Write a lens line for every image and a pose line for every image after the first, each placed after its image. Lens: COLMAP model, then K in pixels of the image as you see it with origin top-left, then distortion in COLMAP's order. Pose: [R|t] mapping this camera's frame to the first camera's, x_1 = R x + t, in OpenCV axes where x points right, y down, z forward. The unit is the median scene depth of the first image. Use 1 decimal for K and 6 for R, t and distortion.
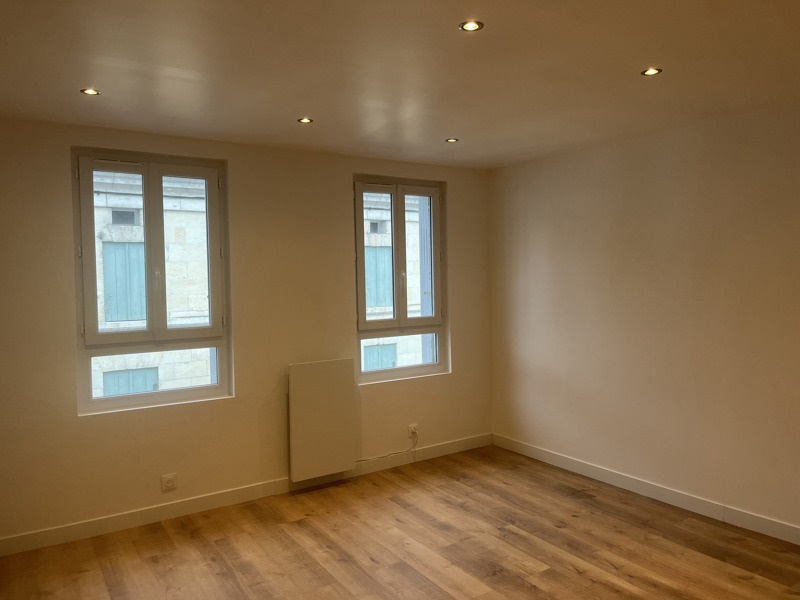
lens RADIAL K [[608.8, 0, 397.0], [0, 608.8, 276.0], [0, 0, 1]] dist [0.025403, -0.024099]
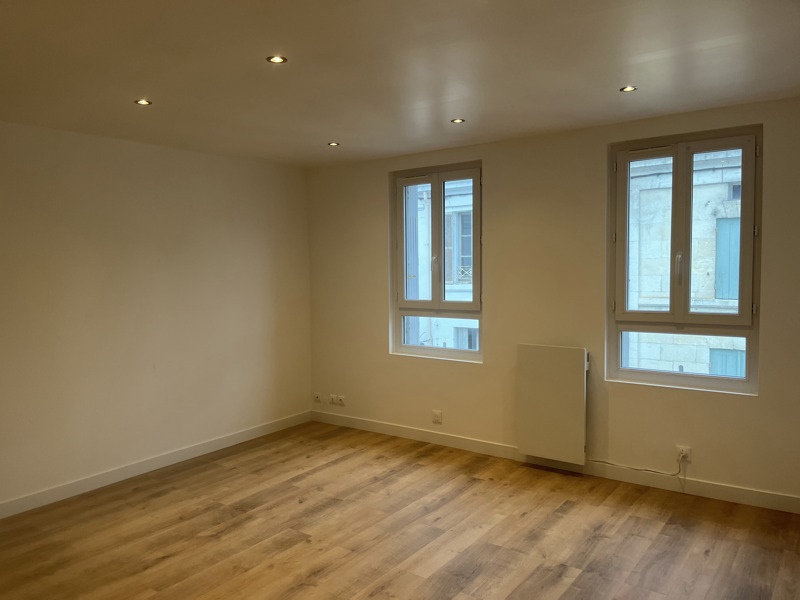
lens RADIAL K [[608.8, 0, 398.5], [0, 608.8, 300.7], [0, 0, 1]] dist [0.025403, -0.024099]
pose [[0.351112, 0.075492, -0.933285, 0.771901], [0.002558, 0.996663, 0.081581, -0.015544], [0.936330, -0.031032, 0.349747, 0.463149]]
